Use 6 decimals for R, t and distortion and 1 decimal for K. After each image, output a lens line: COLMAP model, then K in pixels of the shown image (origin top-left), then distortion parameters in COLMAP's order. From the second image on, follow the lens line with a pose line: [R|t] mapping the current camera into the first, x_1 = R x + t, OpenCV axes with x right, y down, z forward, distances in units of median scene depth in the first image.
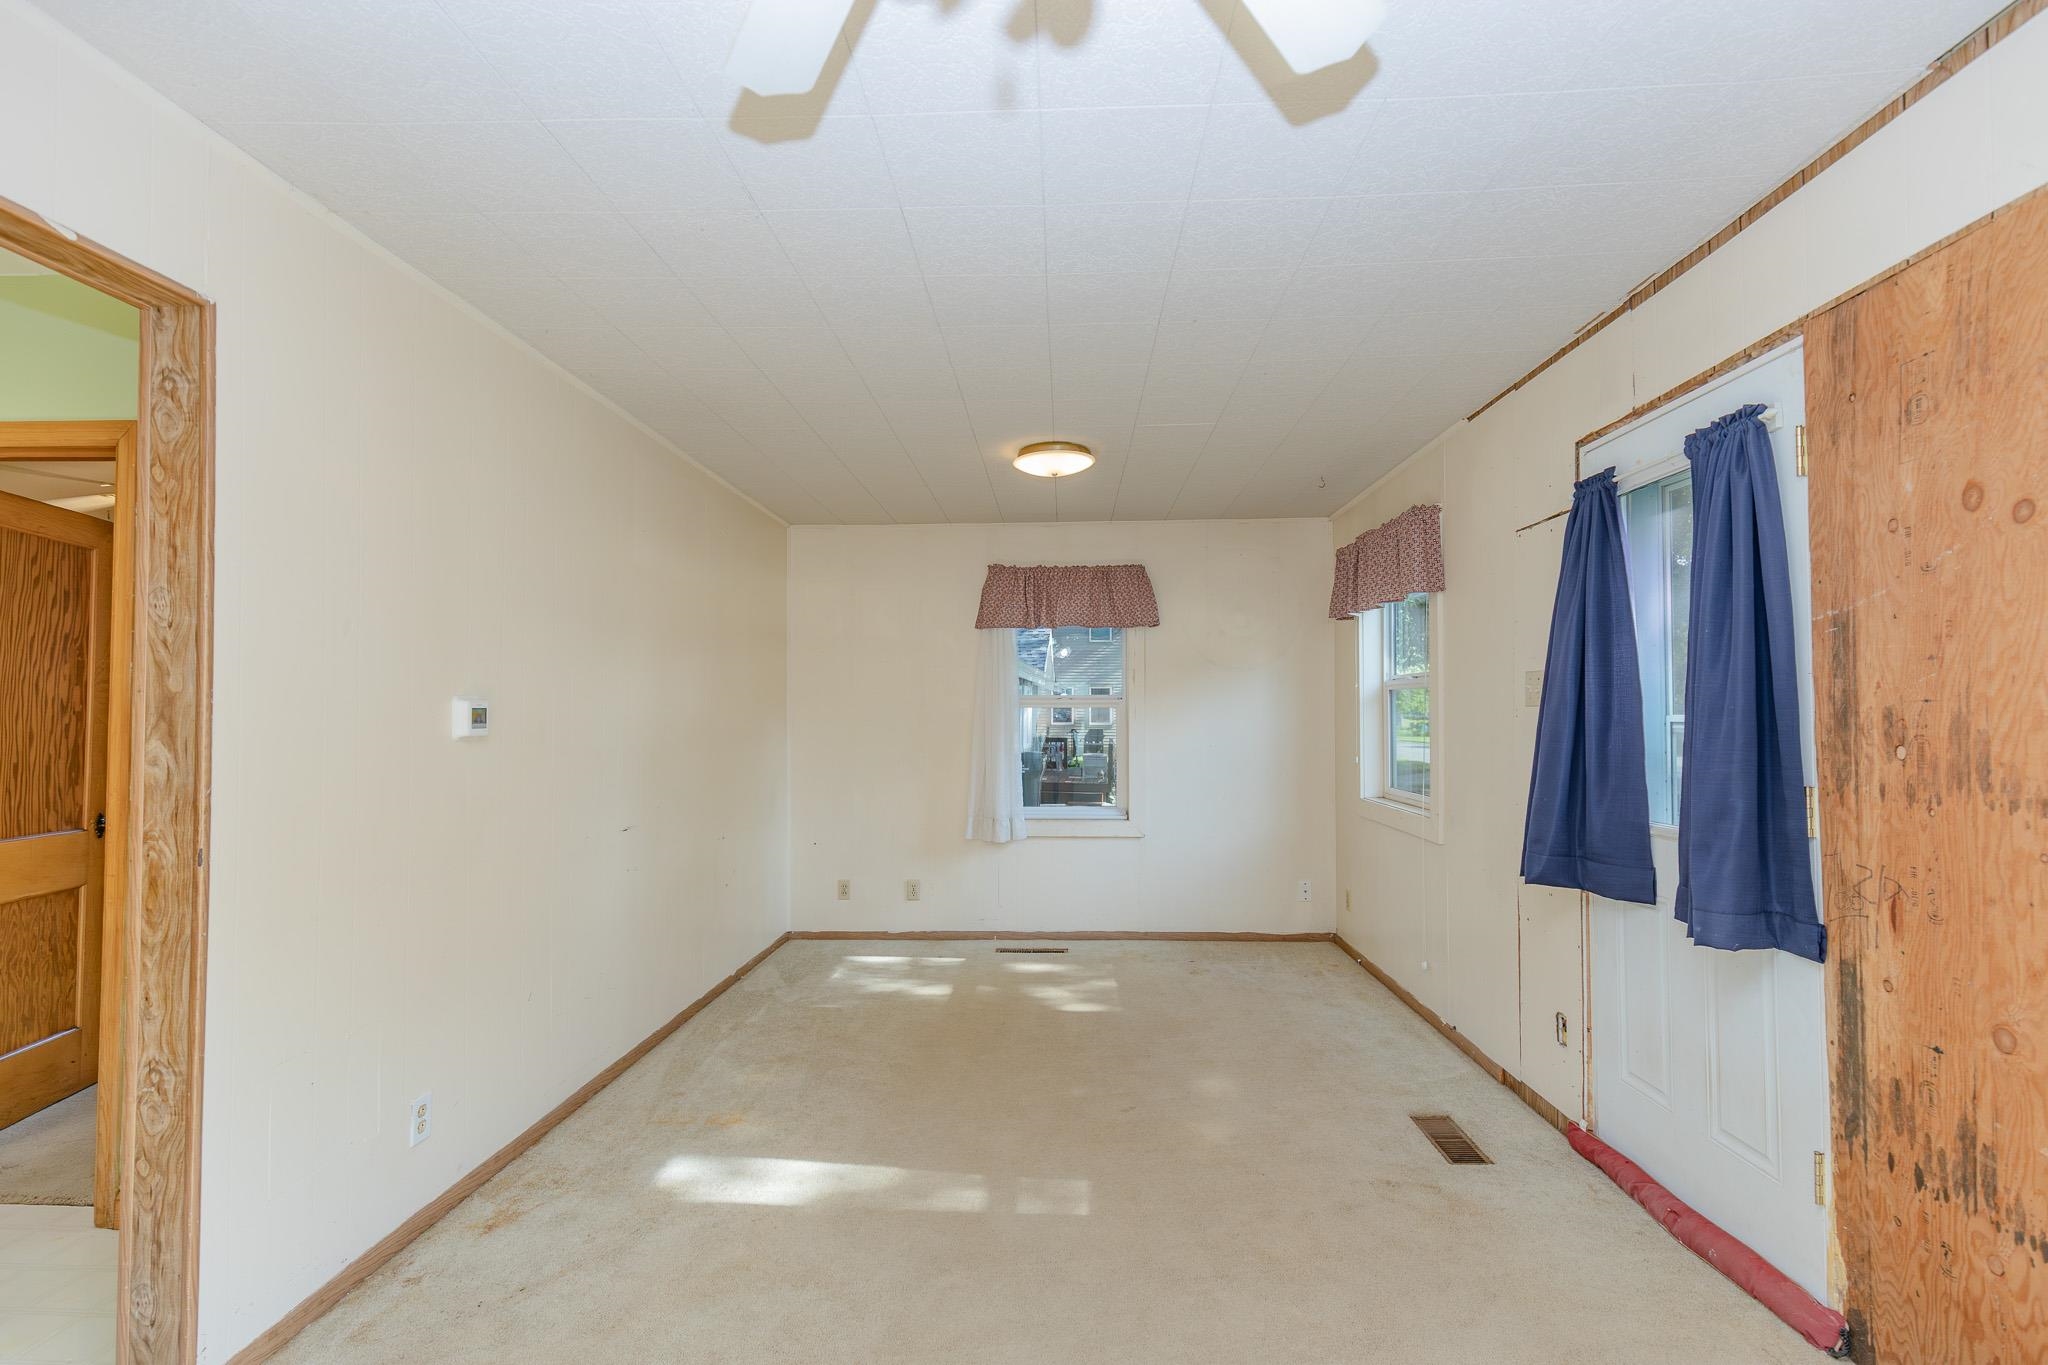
lens RADIAL K [[928.2, 0, 1027.7], [0, 928.2, 691.9], [0, 0, 1]] dist [0.009656, -0.004407]
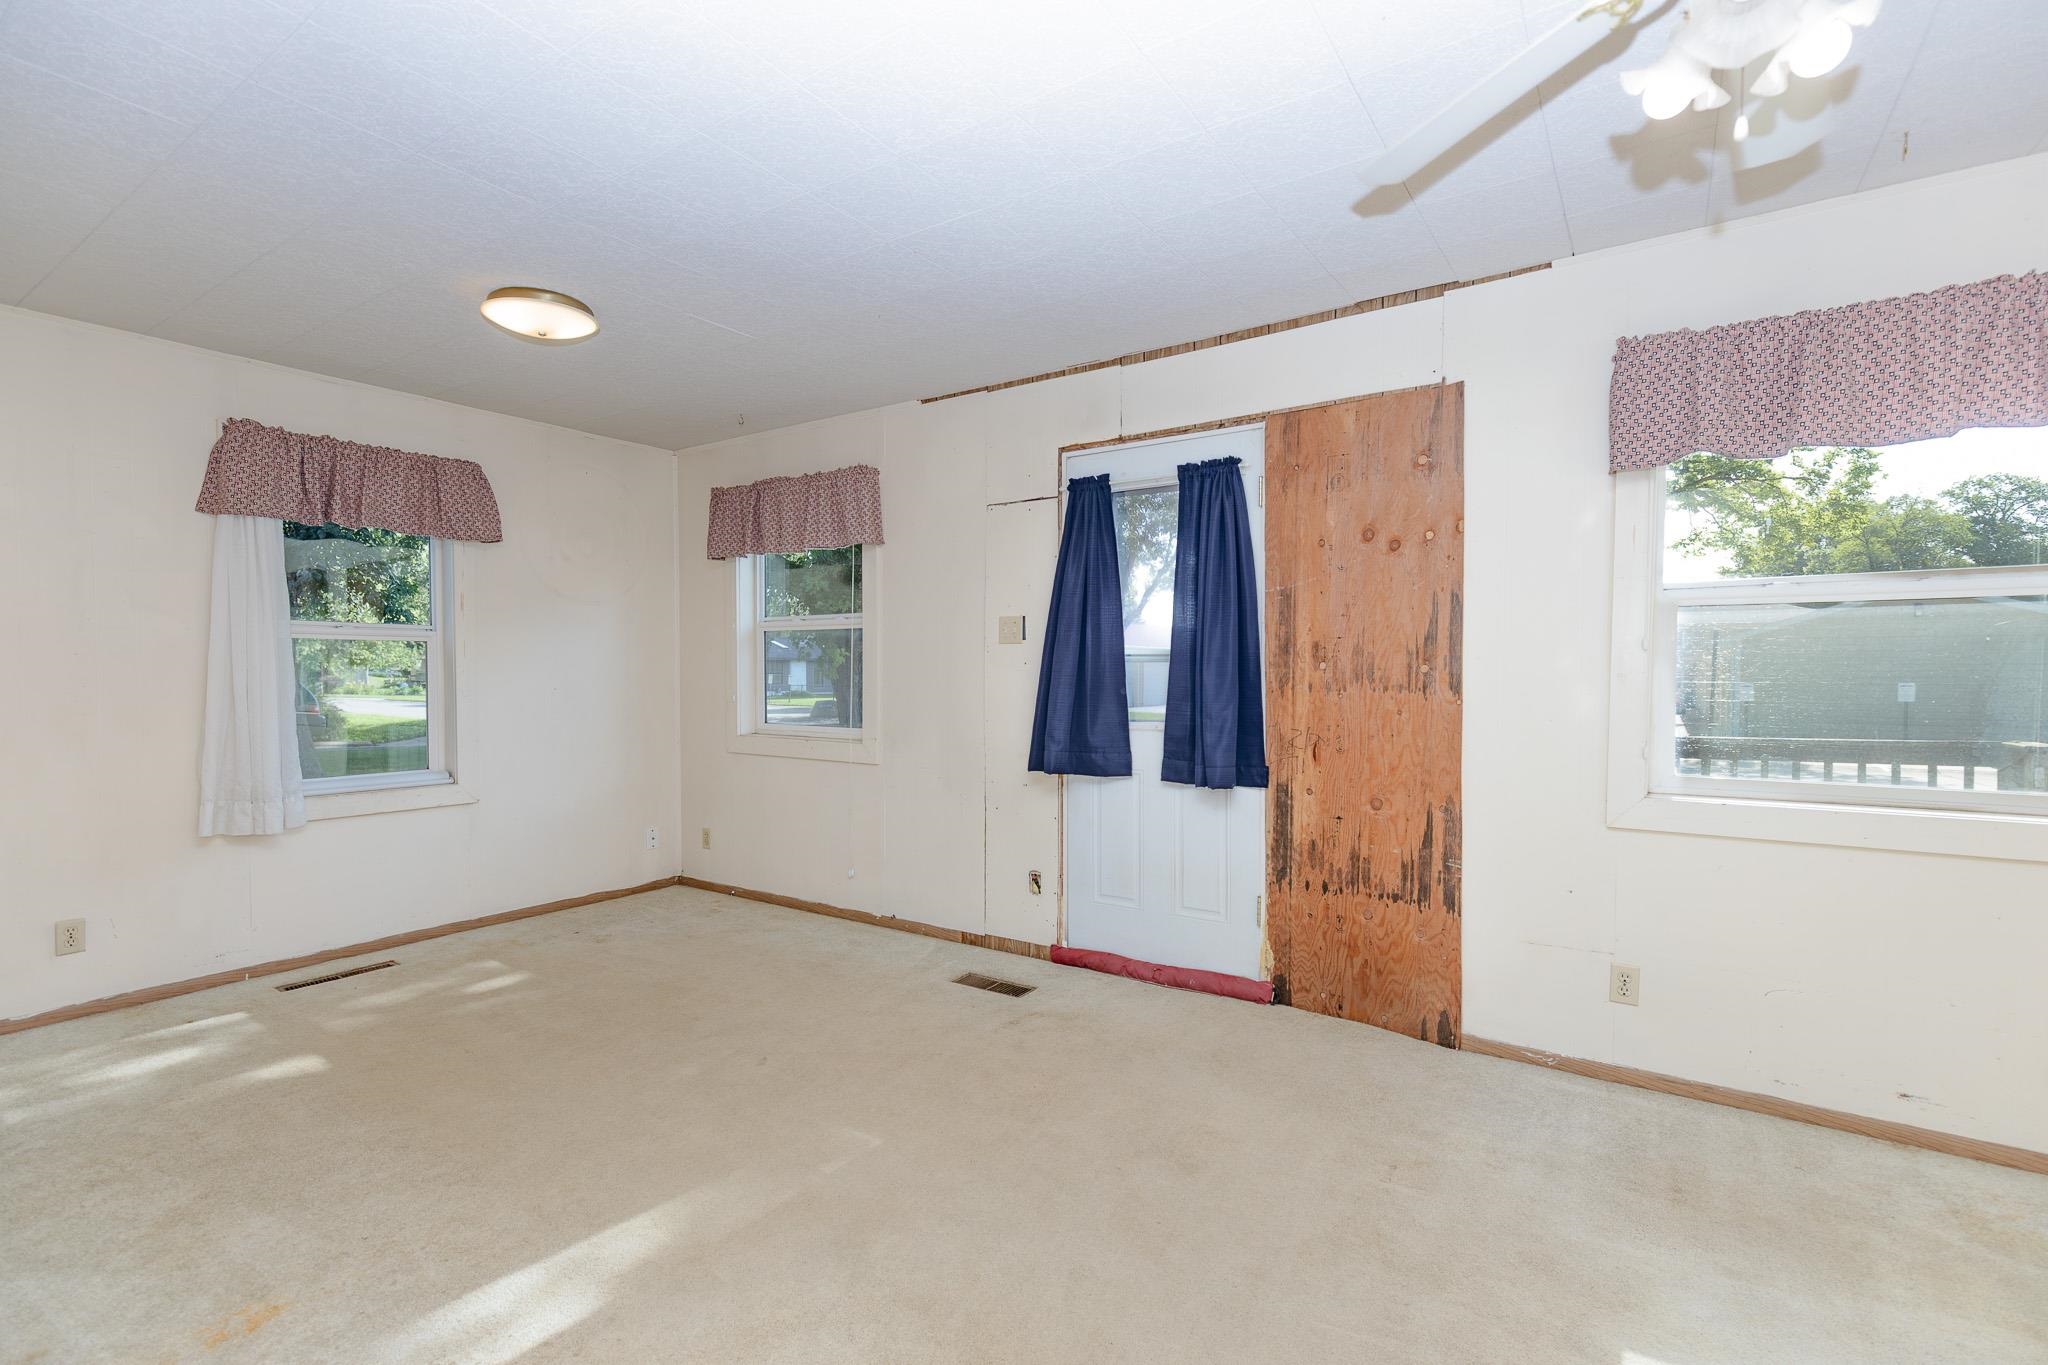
lens RADIAL K [[928.2, 0, 1027.7], [0, 928.2, 691.9], [0, 0, 1]] dist [0.009656, -0.004407]
pose [[0.527565, -0.016199, 0.849360, -0.887432], [-0.022373, 0.999206, 0.032953, 0.064305], [-0.849220, -0.036387, 0.526784, 0.479364]]
